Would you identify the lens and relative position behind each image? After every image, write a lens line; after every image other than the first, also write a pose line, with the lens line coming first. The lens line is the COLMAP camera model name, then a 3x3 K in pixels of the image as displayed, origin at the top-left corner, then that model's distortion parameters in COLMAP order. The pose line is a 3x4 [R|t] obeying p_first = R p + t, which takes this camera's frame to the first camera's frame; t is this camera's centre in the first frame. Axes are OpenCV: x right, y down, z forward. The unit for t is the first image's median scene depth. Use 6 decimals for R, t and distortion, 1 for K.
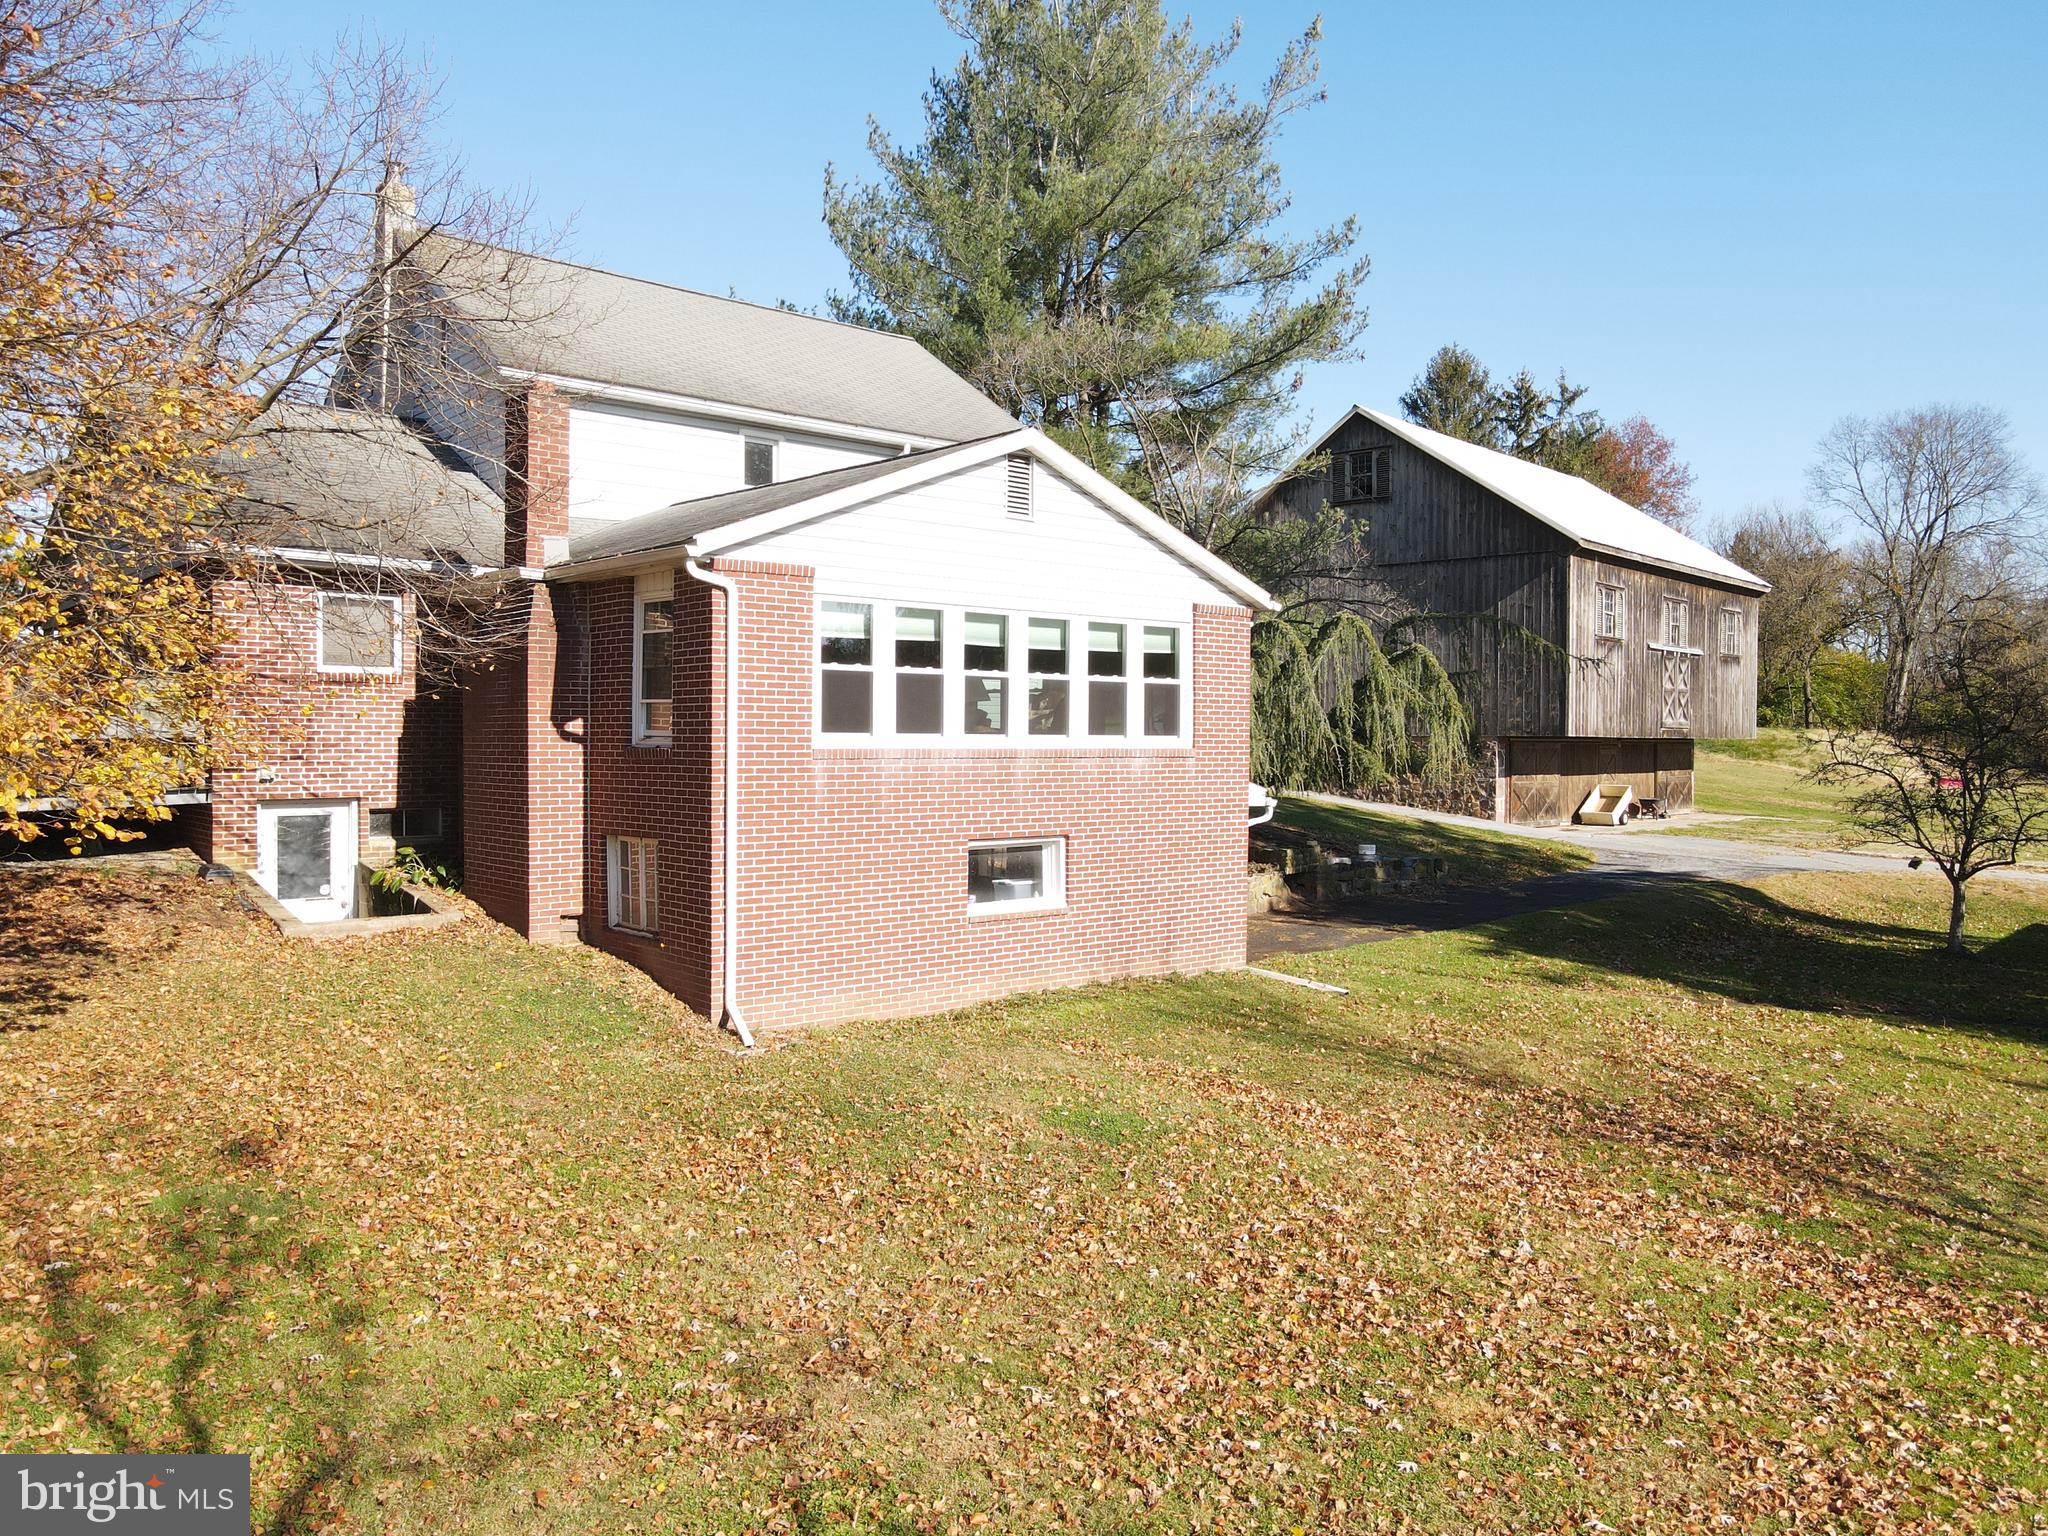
lens RADIAL K [[1510.4, 0, 1016.1], [0, 1510.4, 759.0], [0, 0, 1]] dist [-0.000987, 0.022827]
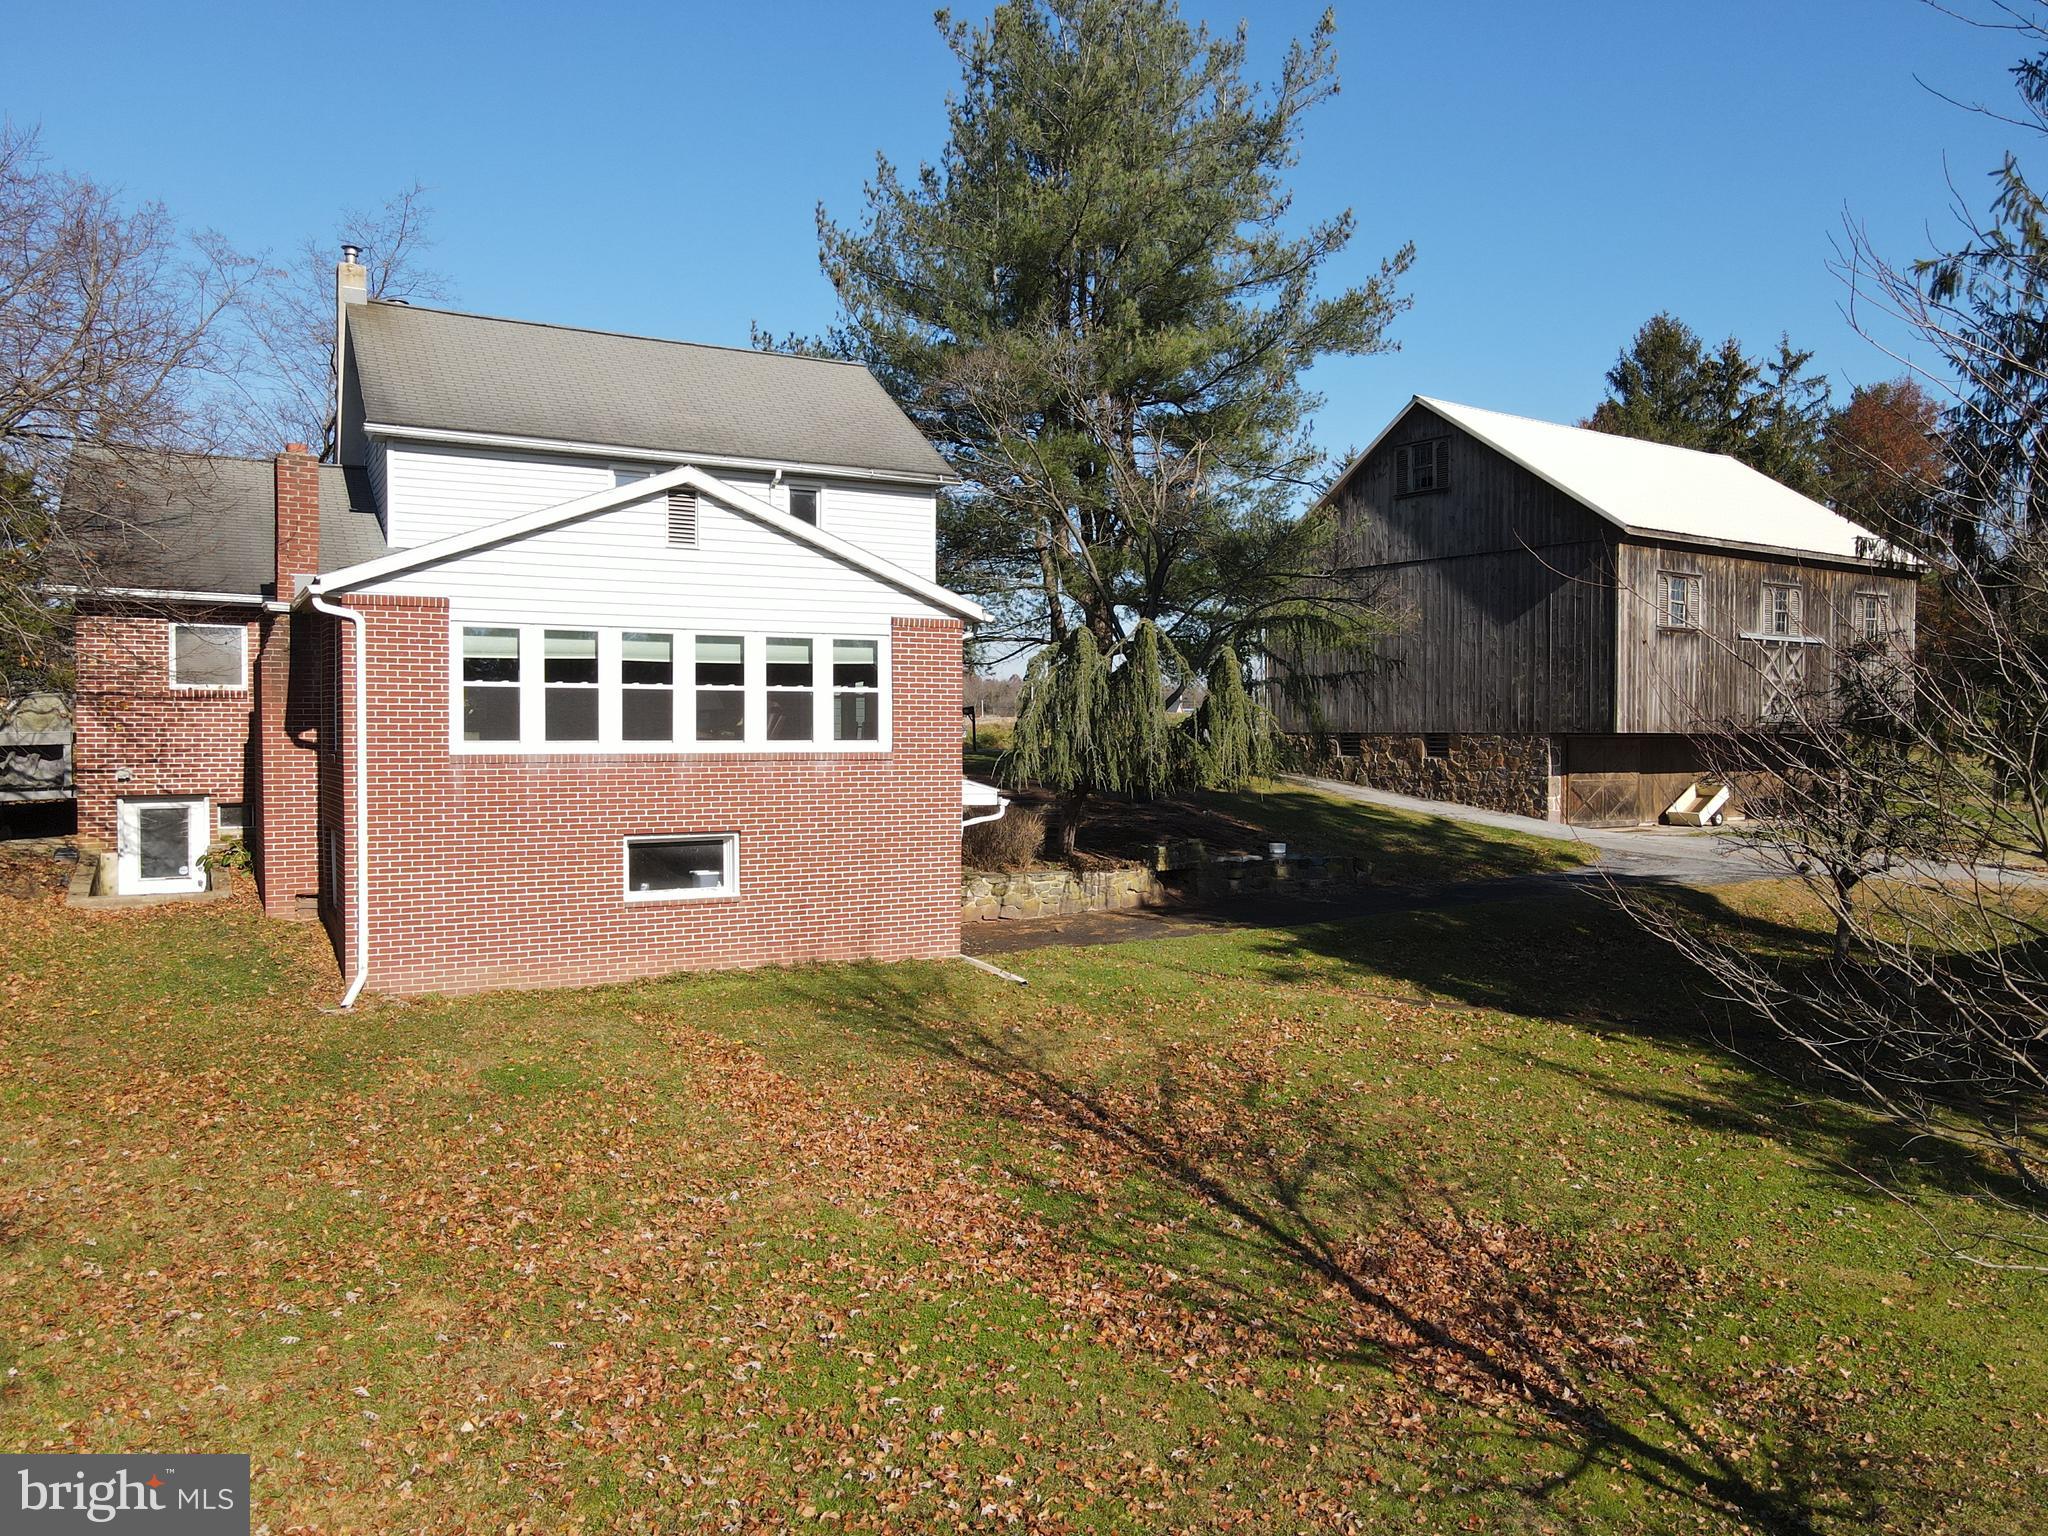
lens RADIAL K [[1510.4, 0, 1017.4], [0, 1510.4, 761.0], [0, 0, 1]] dist [-0.000987, 0.022827]
pose [[0.977530, -0.000090, -0.210798, 0.349001], [0.001270, 0.999984, 0.005461, -0.004958], [0.210794, -0.005606, 0.977514, -0.029134]]
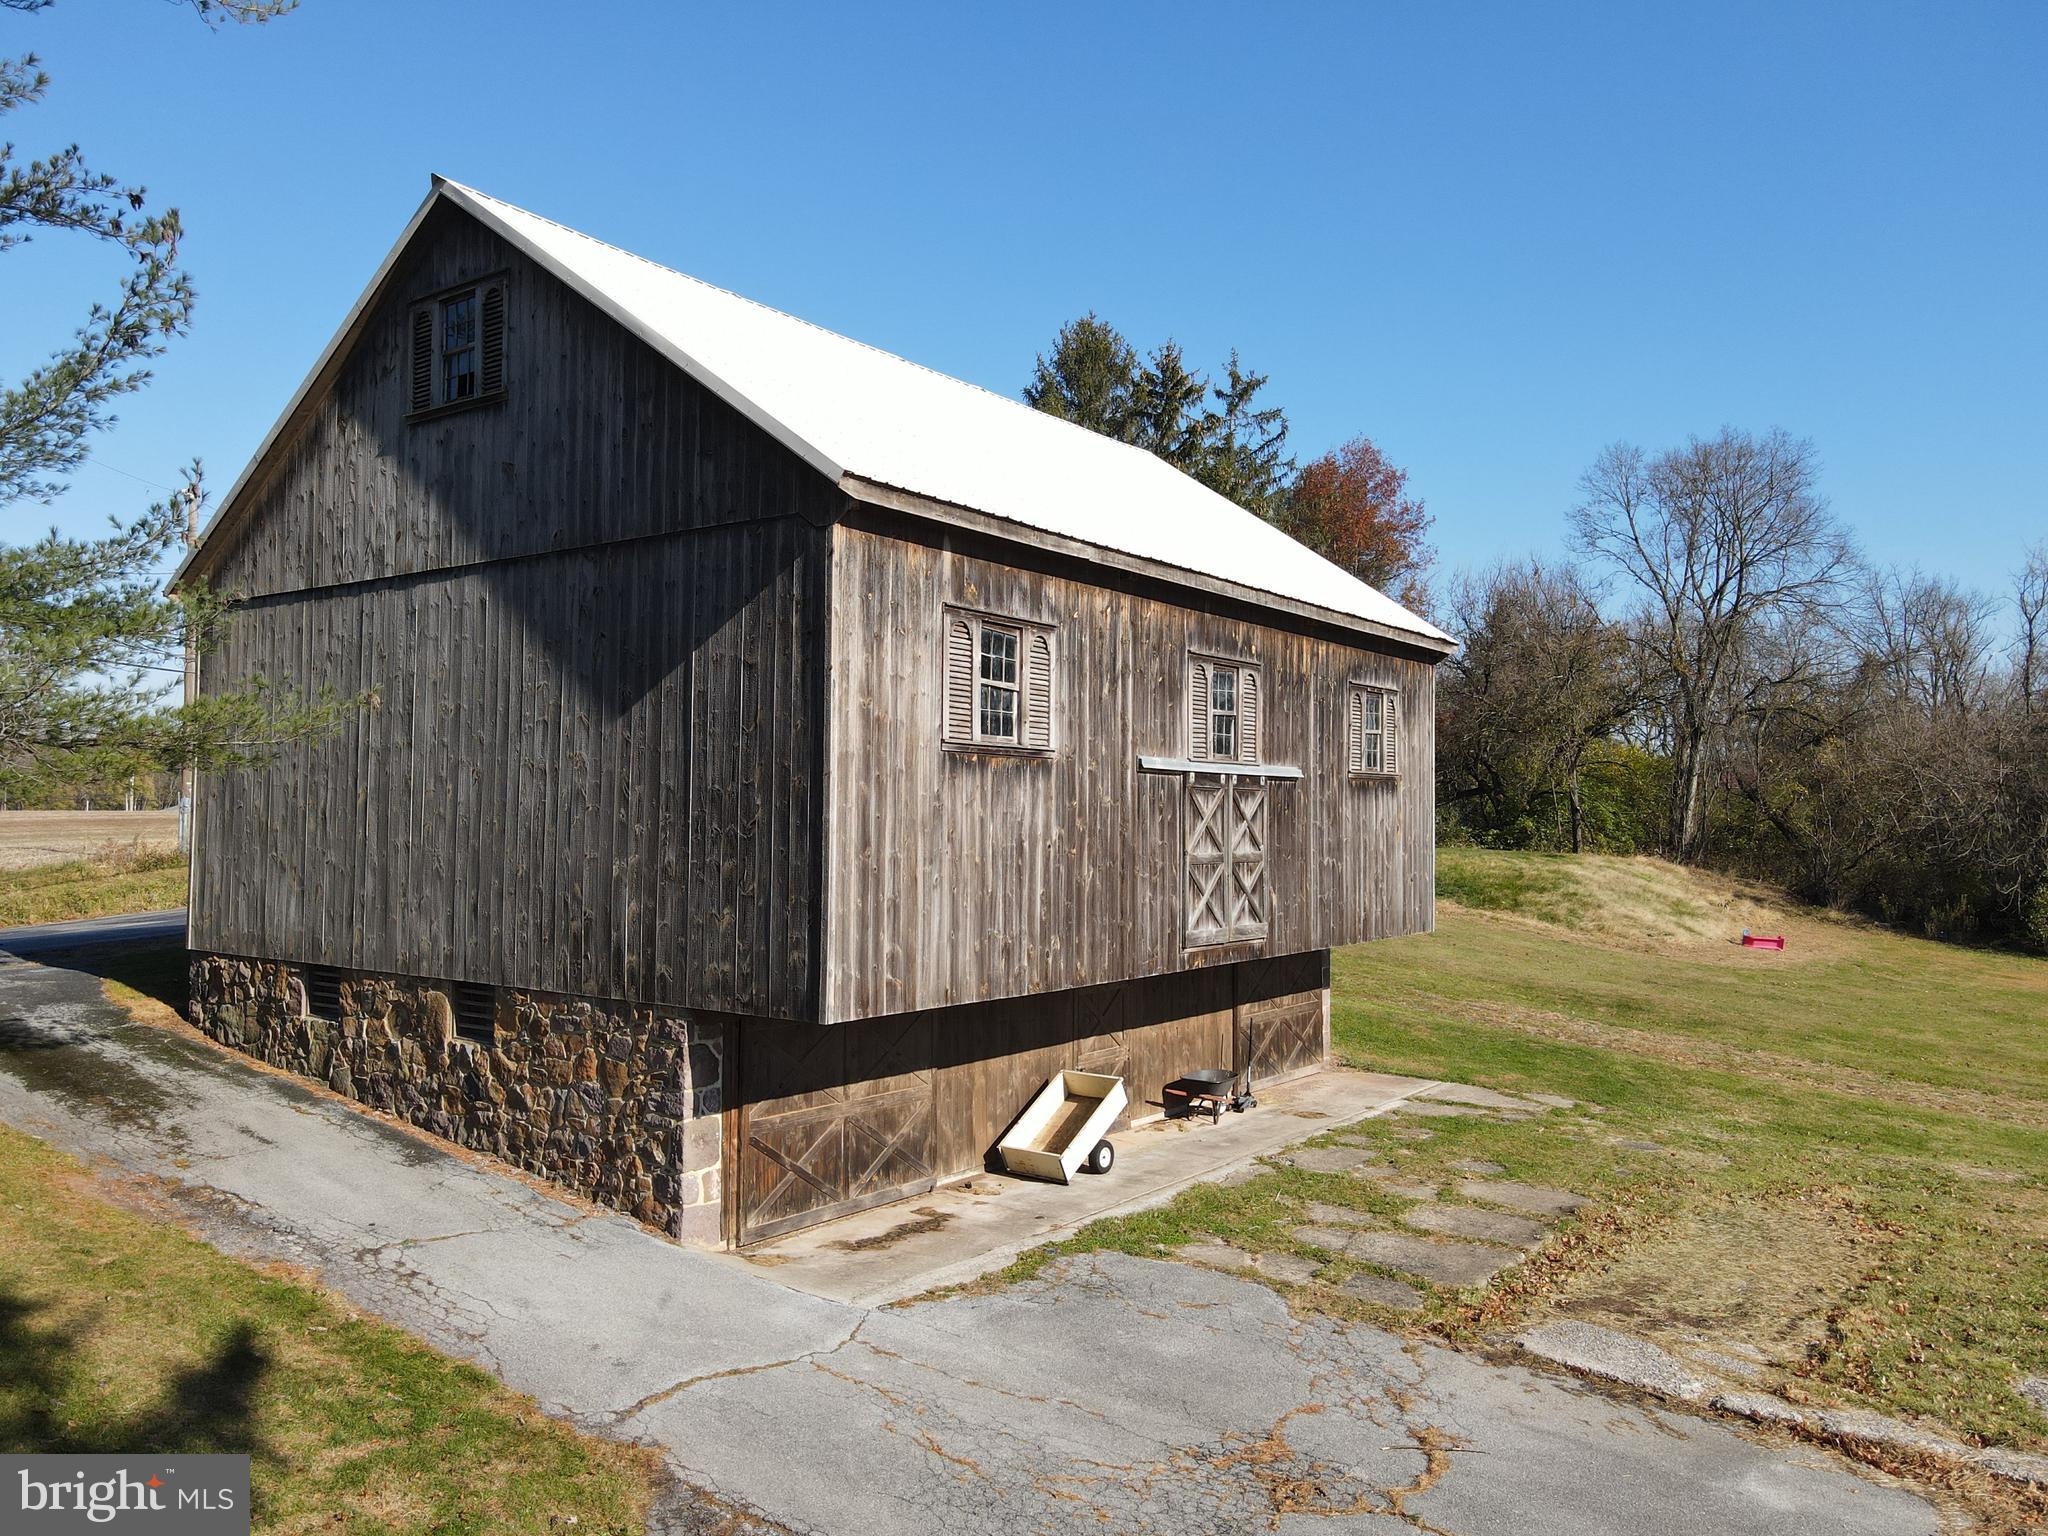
lens RADIAL K [[1510.4, 0, 1022.9], [0, 1510.4, 755.8], [0, 0, 1]] dist [-0.000987, 0.022827]
pose [[0.993554, 0.007652, 0.113099, 0.660324], [-0.001677, 0.998602, -0.052829, -0.106736], [-0.113345, 0.052299, 0.992178, 1.130866]]
